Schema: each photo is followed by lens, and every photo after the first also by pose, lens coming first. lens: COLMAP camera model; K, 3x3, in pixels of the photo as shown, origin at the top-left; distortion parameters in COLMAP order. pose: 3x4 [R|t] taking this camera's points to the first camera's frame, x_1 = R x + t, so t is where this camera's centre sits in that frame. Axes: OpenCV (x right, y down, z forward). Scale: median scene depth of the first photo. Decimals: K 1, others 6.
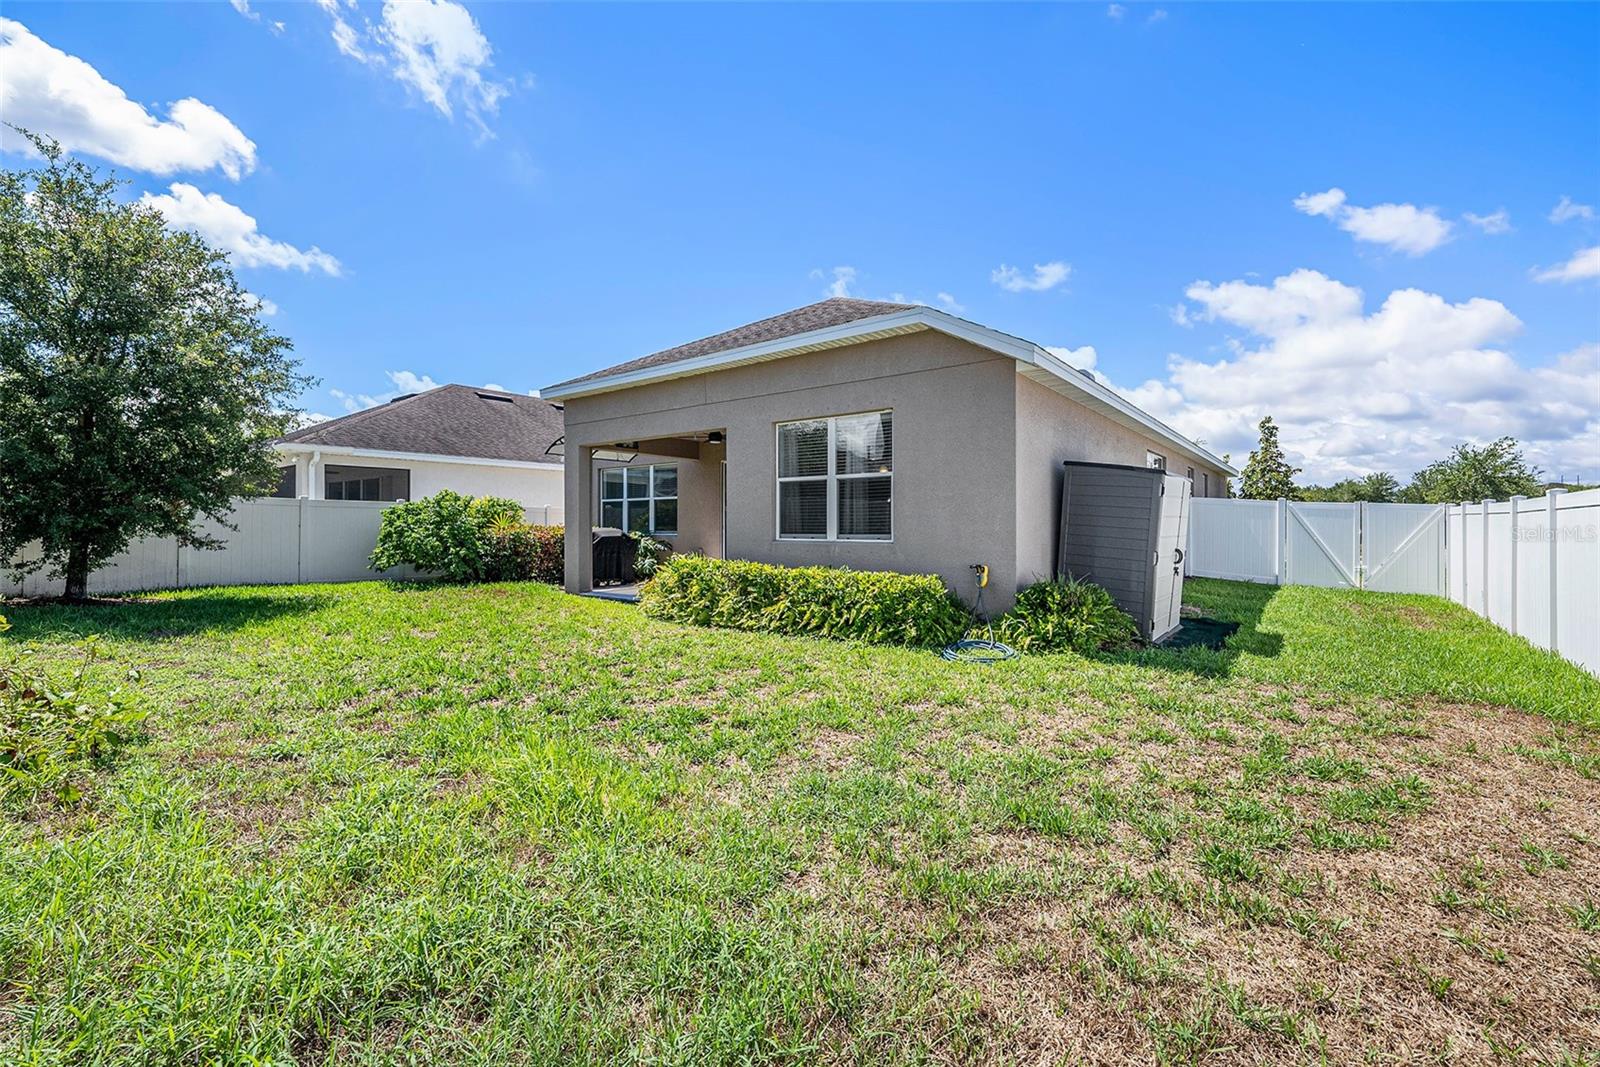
lens RADIAL K [[691.4, 0, 806.4], [0, 691.4, 532.4], [0, 0, 1]] dist [0.002574, -0.000928]
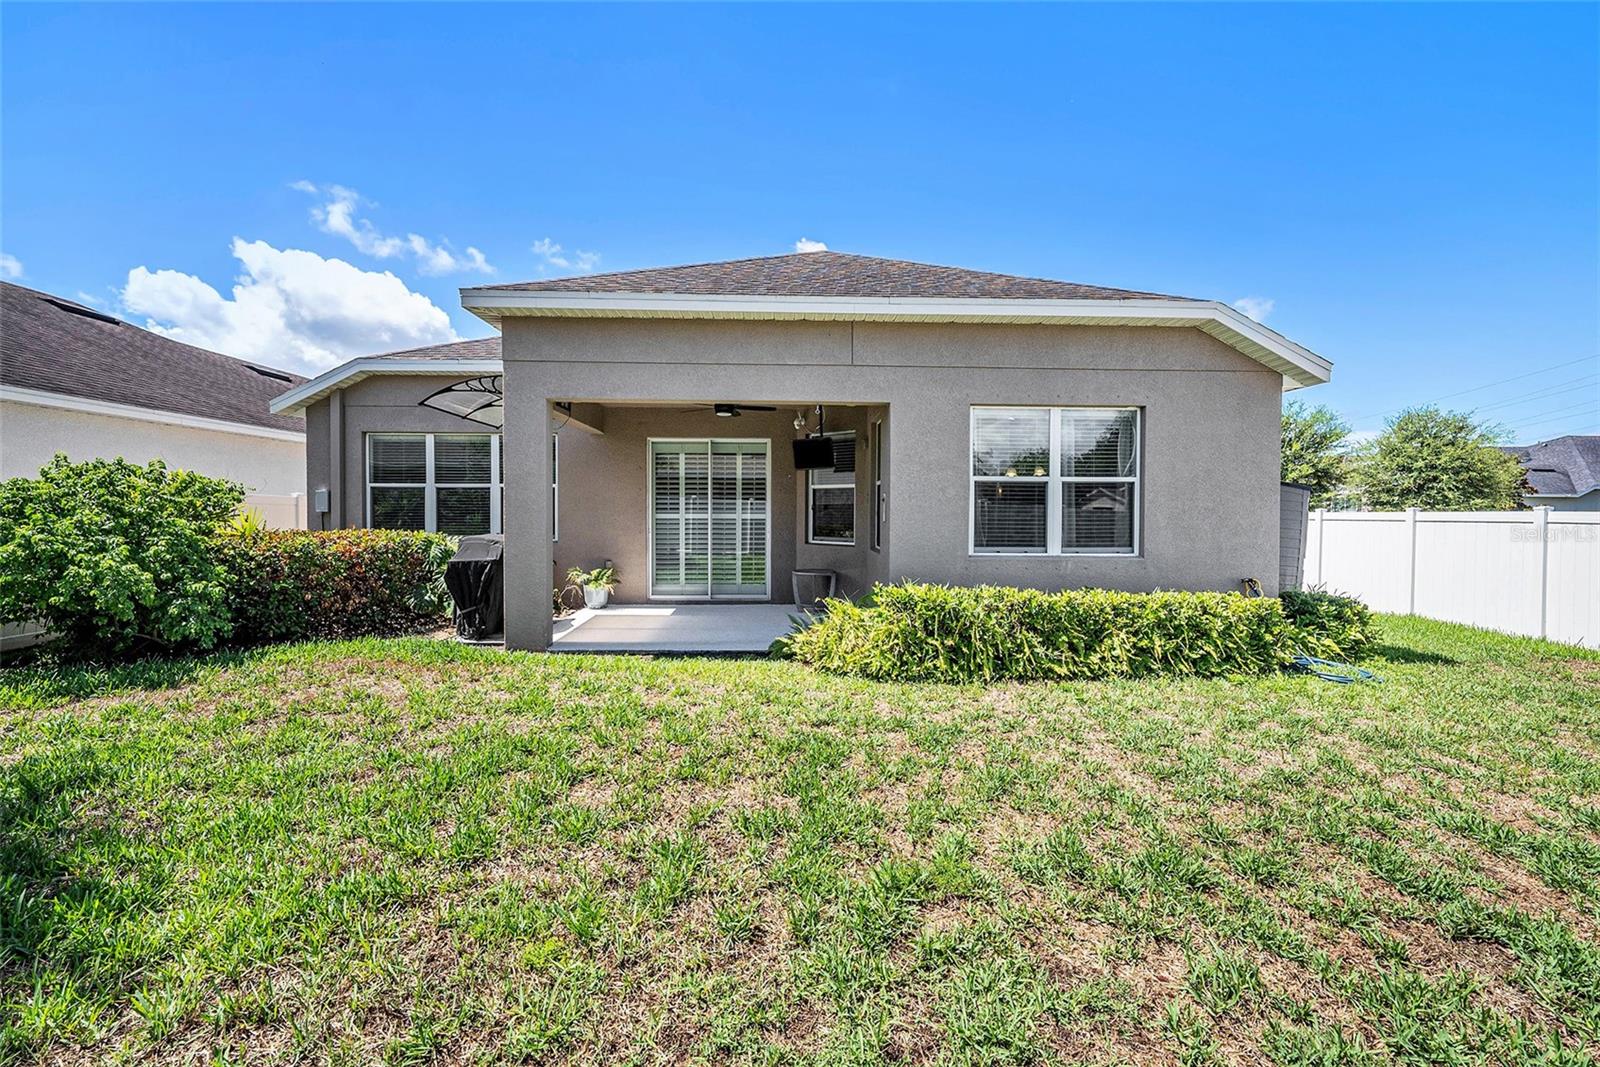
lens RADIAL K [[691.4, 0, 802.2], [0, 691.4, 537.4], [0, 0, 1]] dist [0.002574, -0.000928]
pose [[0.763124, -0.011940, 0.646142, -0.701392], [-0.003045, 0.999752, 0.022070, -0.025979], [-0.646245, -0.018810, 0.762898, 0.531604]]
